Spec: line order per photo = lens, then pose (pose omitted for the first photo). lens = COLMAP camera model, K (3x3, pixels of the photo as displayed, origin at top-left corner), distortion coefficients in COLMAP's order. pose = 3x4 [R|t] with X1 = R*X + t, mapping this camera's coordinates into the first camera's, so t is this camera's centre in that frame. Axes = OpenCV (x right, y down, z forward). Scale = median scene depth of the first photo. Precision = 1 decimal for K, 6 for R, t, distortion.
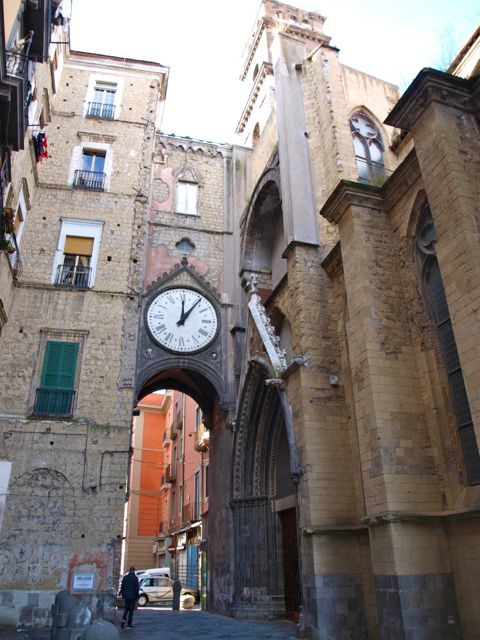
lens RADIAL K [[511.7, 0, 240.0], [0, 511.7, 320.0], [0, 0, 1]] dist [-0.070356, 0.000514]
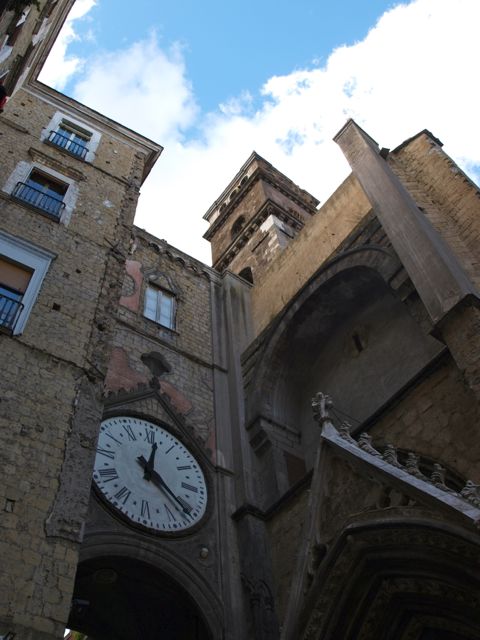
lens RADIAL K [[647.6, 0, 240.0], [0, 647.6, 320.0], [0, 0, 1]] dist [-0.071394, 0.000430]
pose [[0.940545, 0.259090, 0.219651, -0.201037], [-0.112809, 0.848225, -0.517483, 0.186994], [-0.320388, 0.461937, 0.827022, 0.369452]]
